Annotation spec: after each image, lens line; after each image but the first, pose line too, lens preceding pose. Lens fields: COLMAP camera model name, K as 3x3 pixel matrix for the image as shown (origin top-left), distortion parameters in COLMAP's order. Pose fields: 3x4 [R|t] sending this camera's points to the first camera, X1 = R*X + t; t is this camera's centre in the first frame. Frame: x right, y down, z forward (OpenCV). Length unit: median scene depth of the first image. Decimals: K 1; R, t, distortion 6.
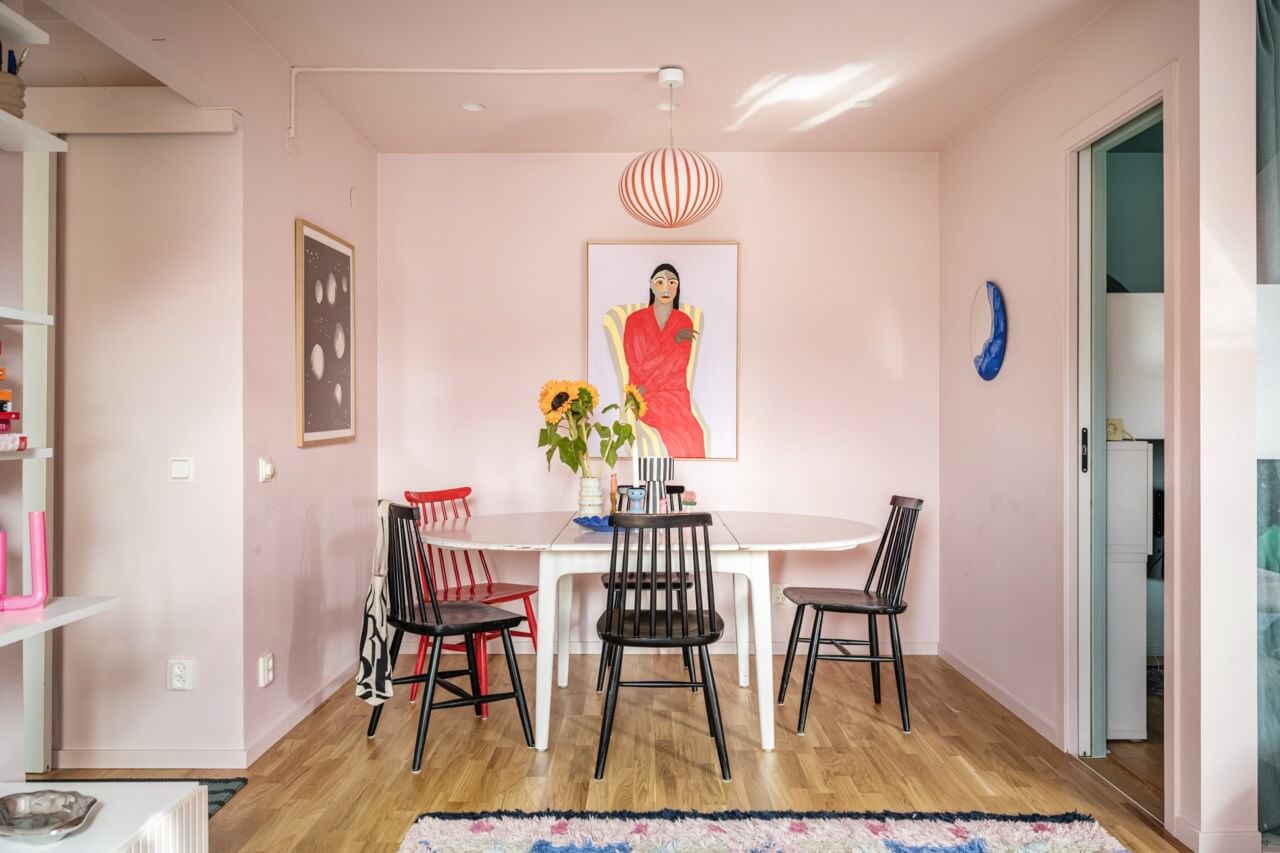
lens RADIAL K [[958.0, 0, 640.0], [0, 958.0, 426.5], [0, 0, 1]] dist [0.005410, 0.004442]
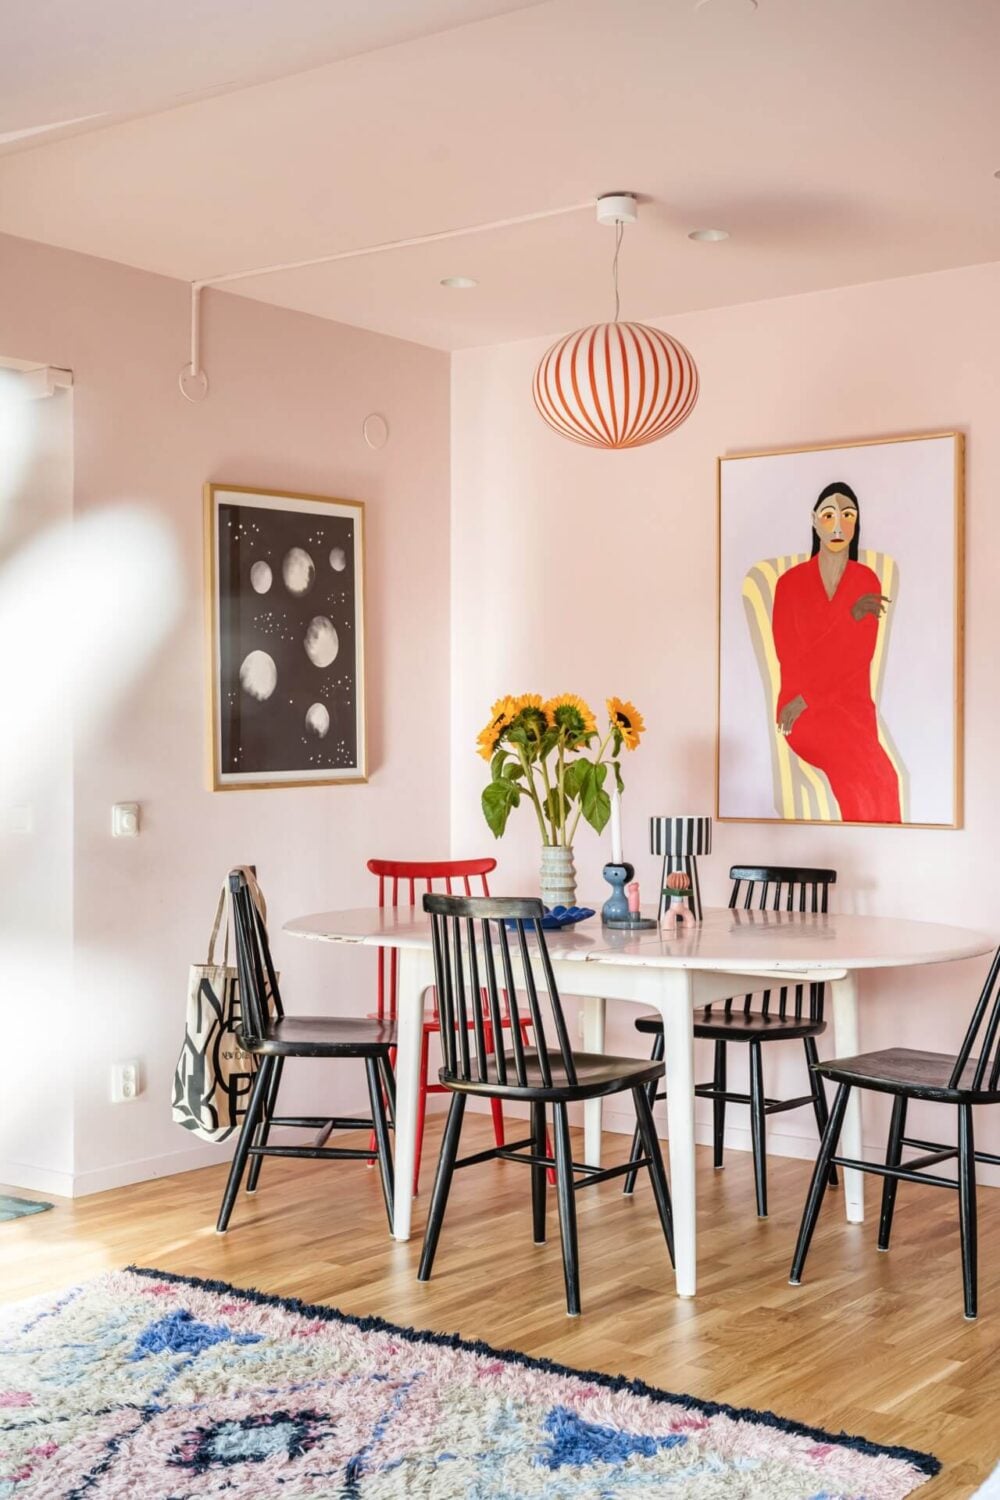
lens RADIAL K [[1888.7, 0, 500.0], [0, 1888.7, 750.0], [0, 0, 1]] dist [0.005834, -0.006244]
pose [[0.803773, -0.000846, -0.594936, 0.590382], [-0.003873, 0.999970, -0.006655, -0.001538], [0.594924, 0.007653, 0.803746, -0.030680]]
